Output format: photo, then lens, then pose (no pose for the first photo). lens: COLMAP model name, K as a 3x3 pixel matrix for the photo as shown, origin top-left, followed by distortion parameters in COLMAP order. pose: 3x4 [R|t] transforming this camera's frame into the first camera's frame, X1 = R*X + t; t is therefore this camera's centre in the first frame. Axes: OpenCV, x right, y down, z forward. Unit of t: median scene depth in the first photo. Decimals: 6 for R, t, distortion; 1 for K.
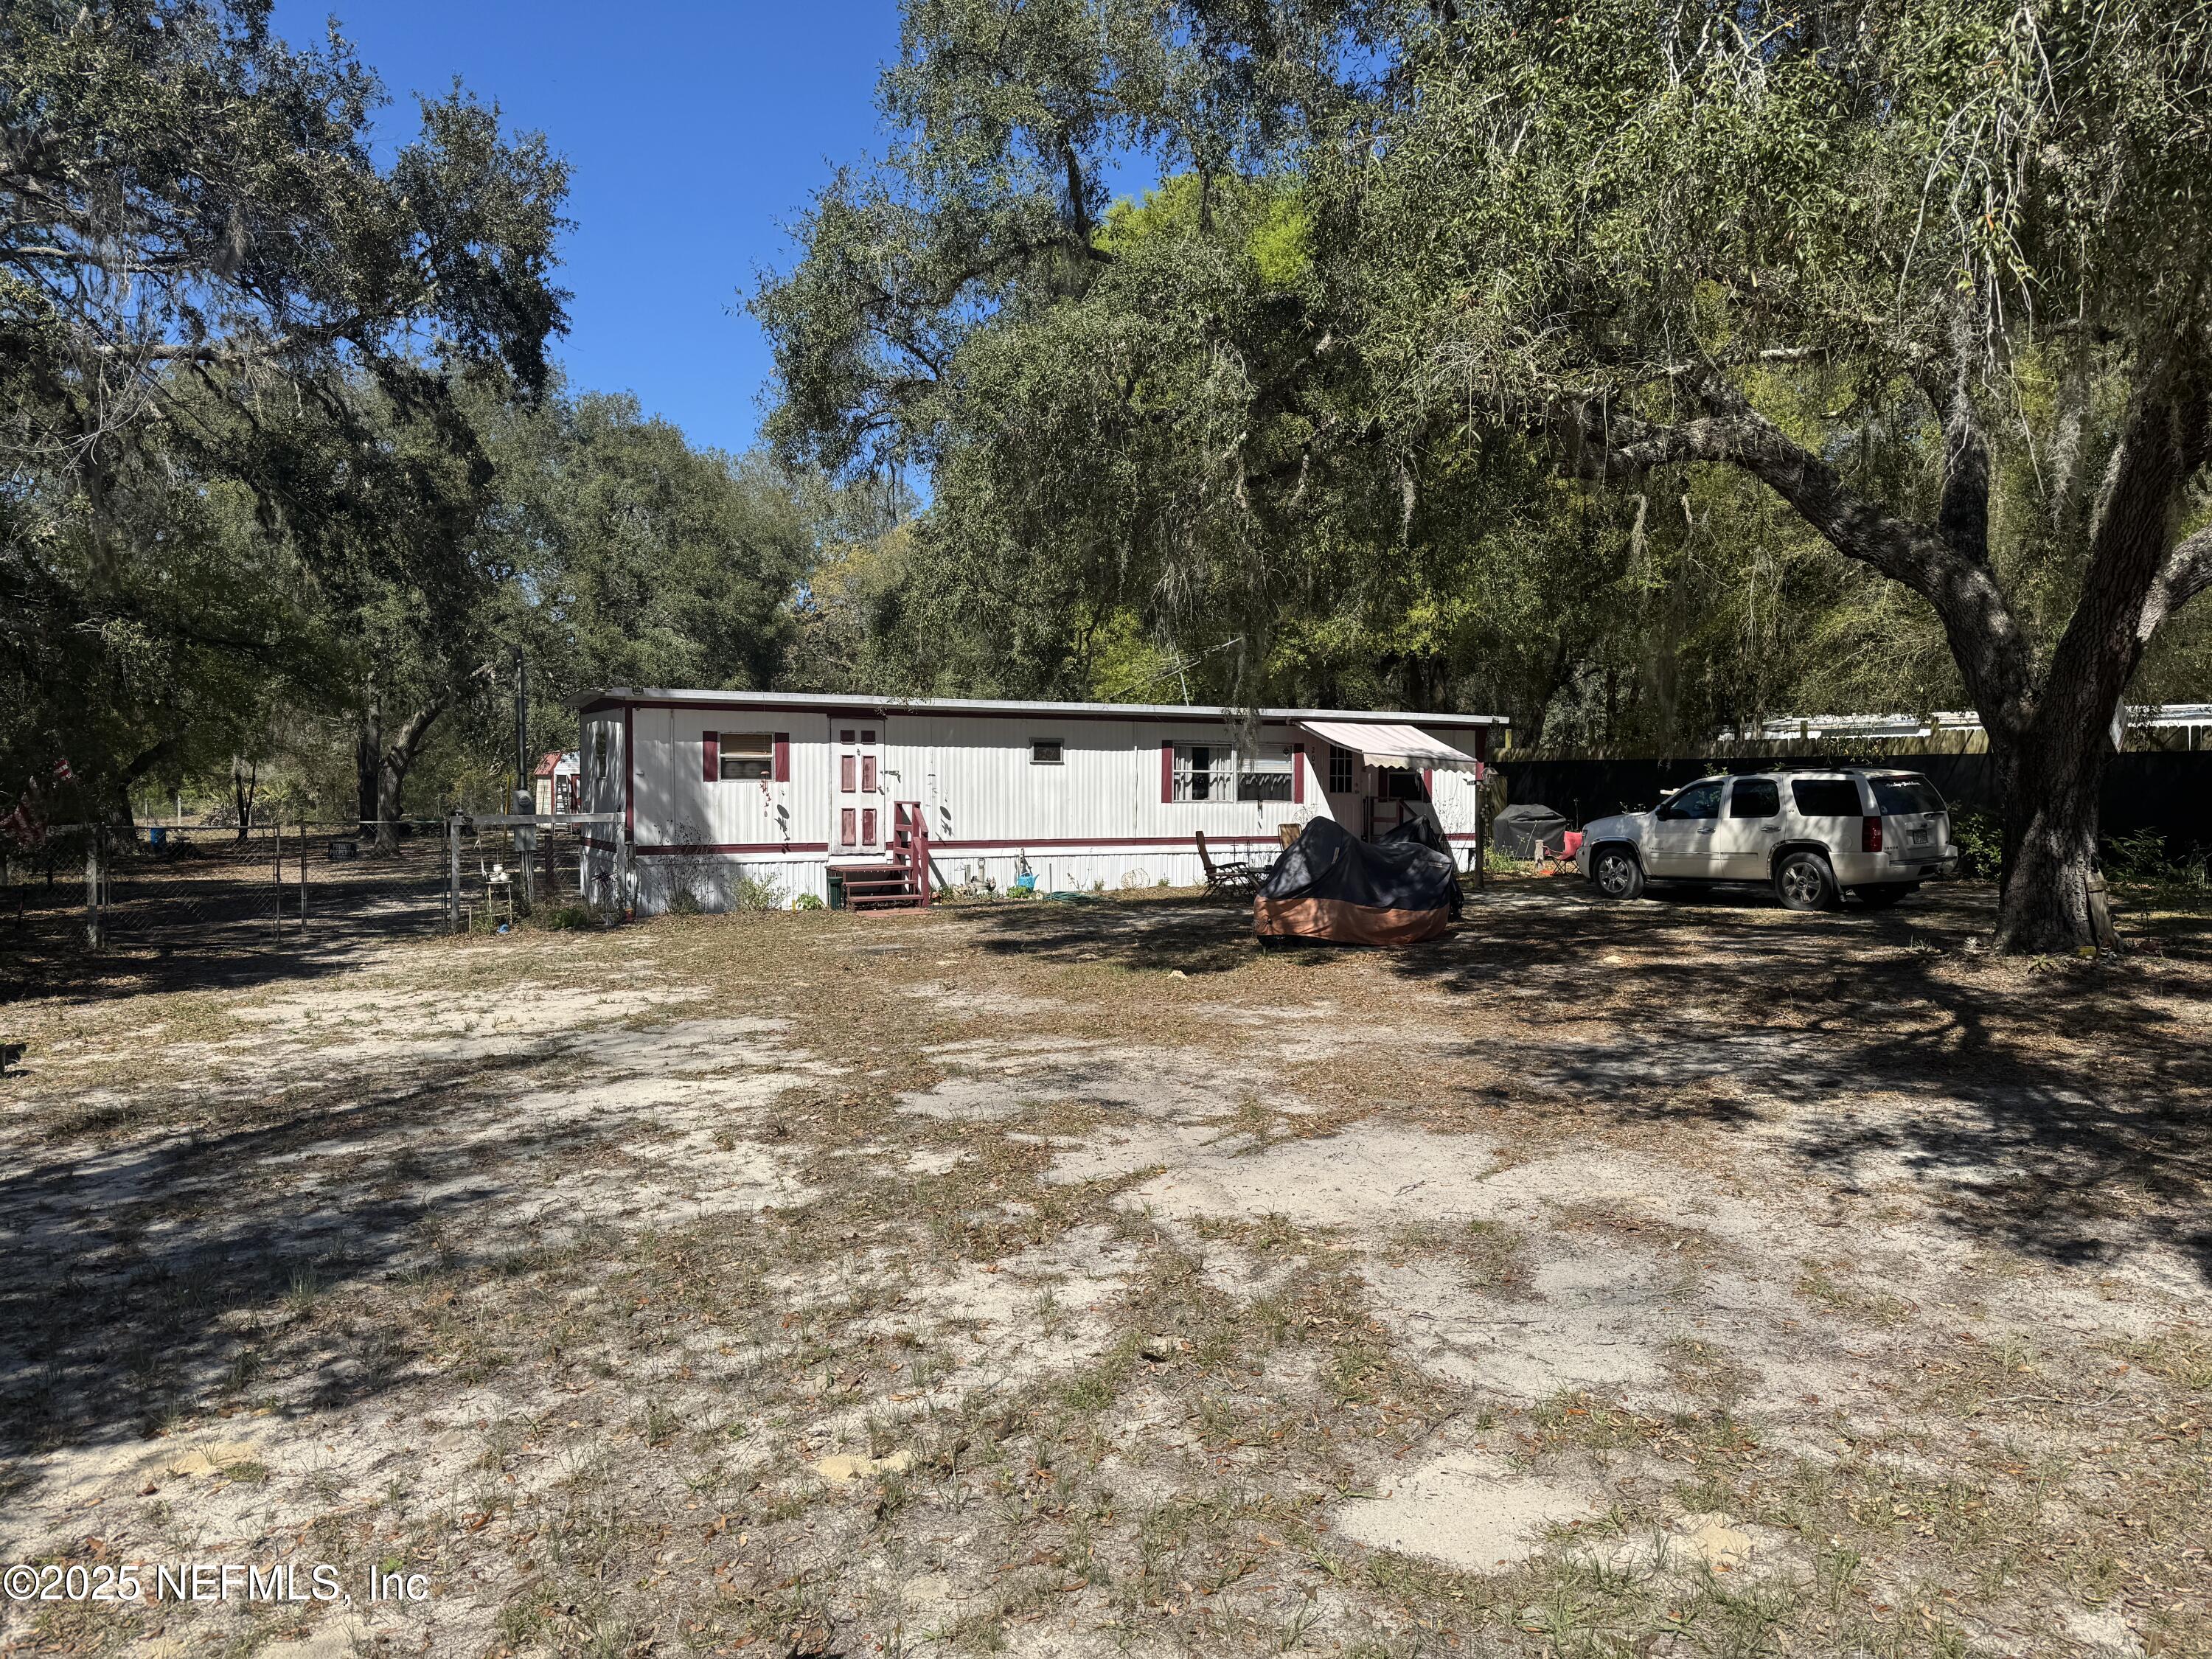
lens RADIAL K [[1552.0, 0, 1080.0], [0, 1552.0, 826.7], [0, 0, 1]] dist [0.120522, -0.172827]
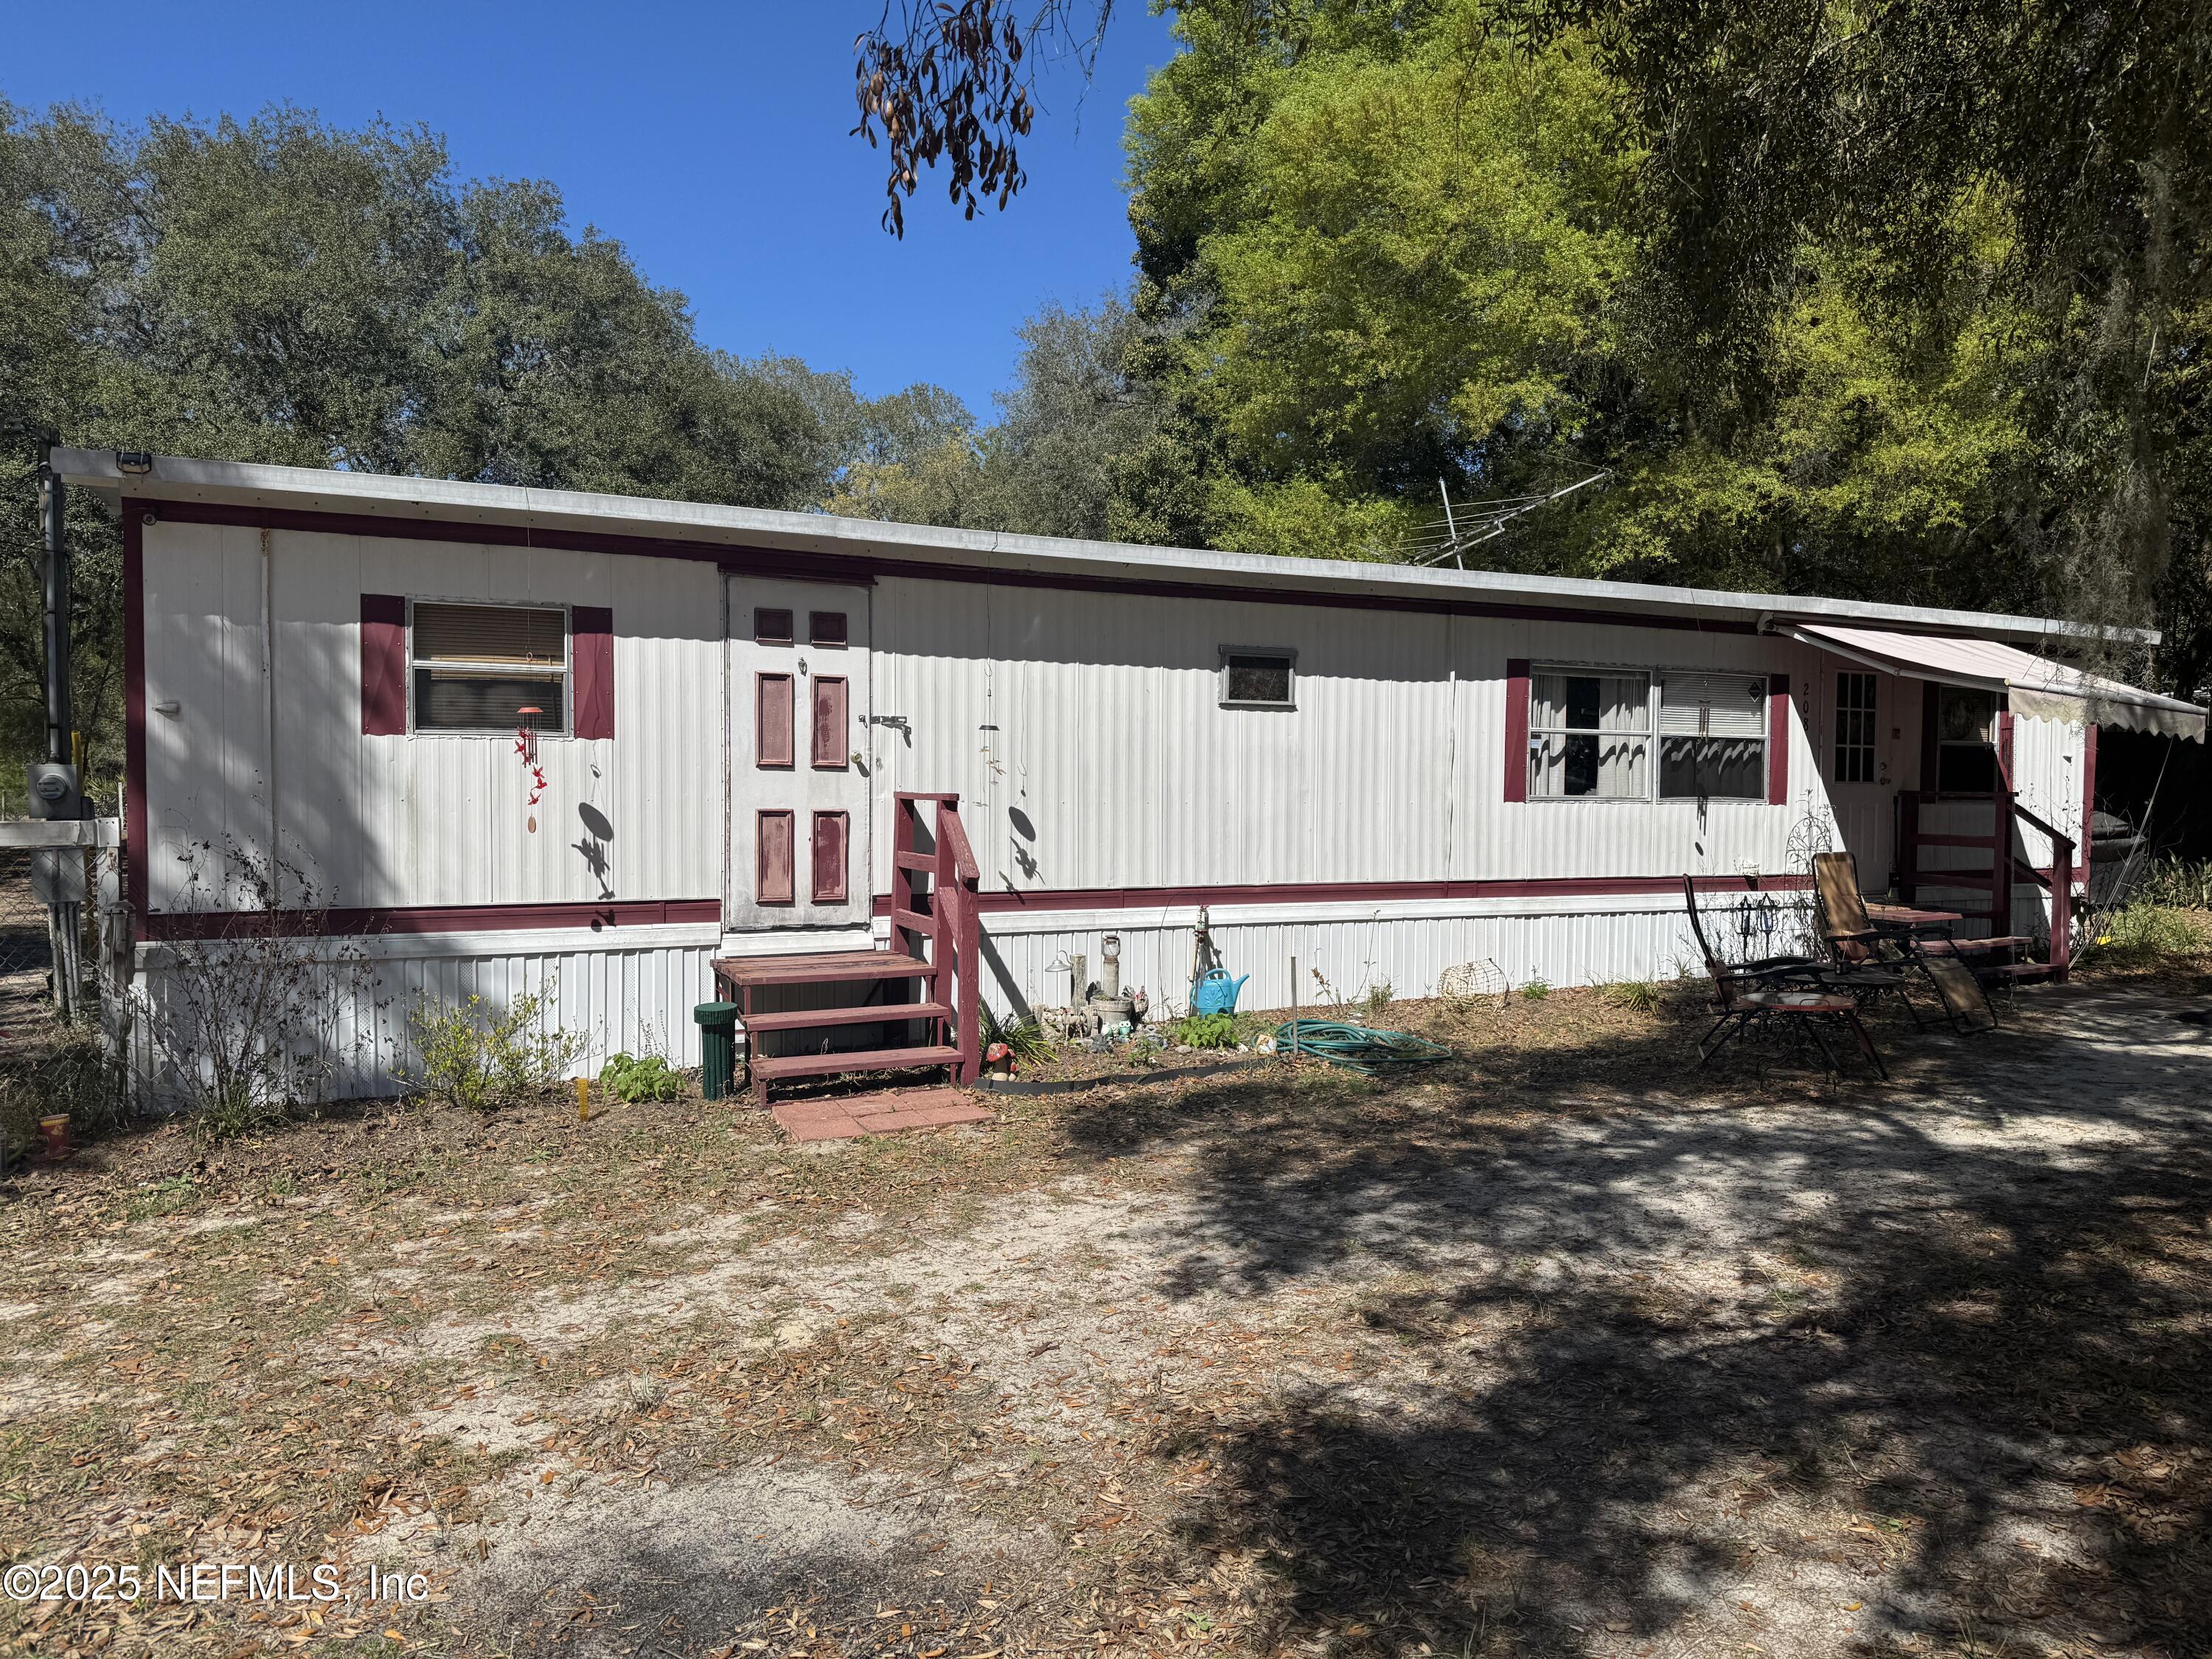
lens RADIAL K [[1552.0, 0, 1080.0], [0, 1552.0, 826.7], [0, 0, 1]] dist [0.120522, -0.172827]
pose [[0.999470, 0.008044, -0.031535, -0.059480], [-0.007952, 0.999964, 0.003034, -0.009298], [0.031558, -0.002781, 0.999498, 0.604573]]
